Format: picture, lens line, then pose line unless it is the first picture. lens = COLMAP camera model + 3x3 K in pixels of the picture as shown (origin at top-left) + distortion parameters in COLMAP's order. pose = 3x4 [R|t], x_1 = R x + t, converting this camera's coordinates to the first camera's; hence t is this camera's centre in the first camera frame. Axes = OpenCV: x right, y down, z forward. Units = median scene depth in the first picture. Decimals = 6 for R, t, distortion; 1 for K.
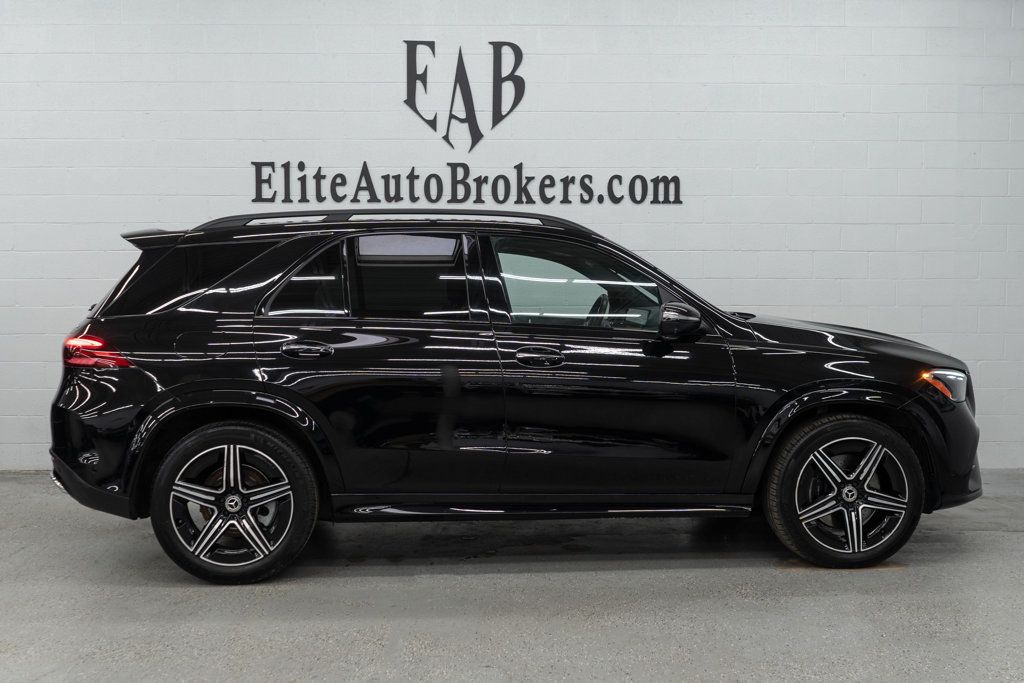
lens RADIAL K [[1220.0, 0, 511.4], [0, 1220.0, 320.6], [0, 0, 1]] dist [-0.011954, -0.025047]
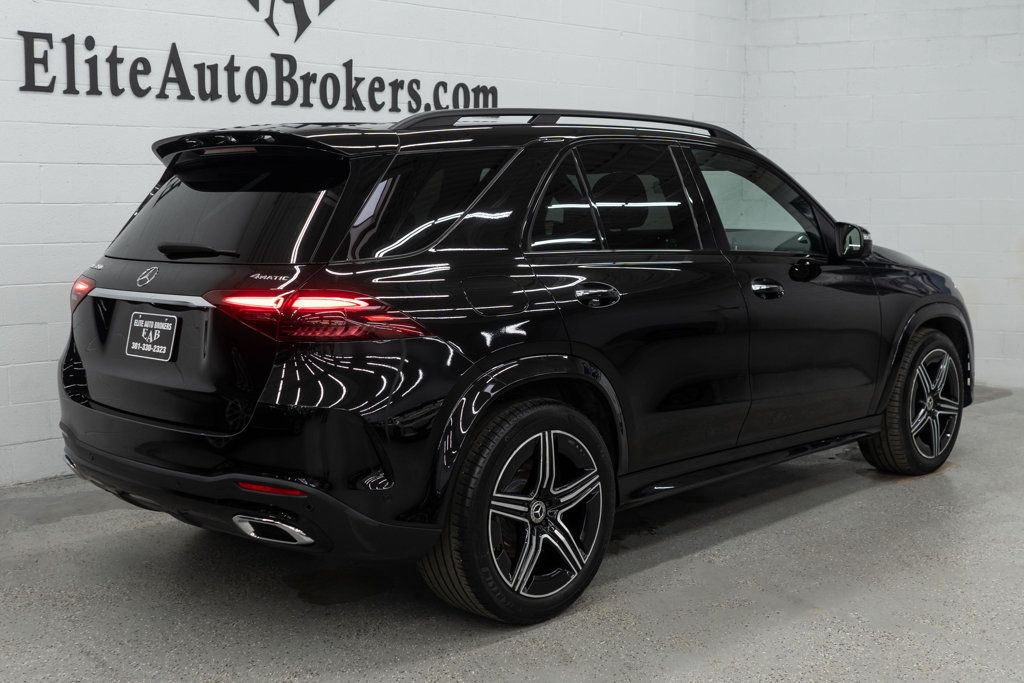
lens RADIAL K [[1220.0, 0, 511.4], [0, 1220.0, 320.6], [0, 0, 1]] dist [-0.011954, -0.025047]
pose [[0.752592, -0.069381, 0.654822, -0.460376], [0.028563, 0.996937, 0.072801, -0.010790], [-0.657868, -0.036086, 0.752269, 0.304072]]
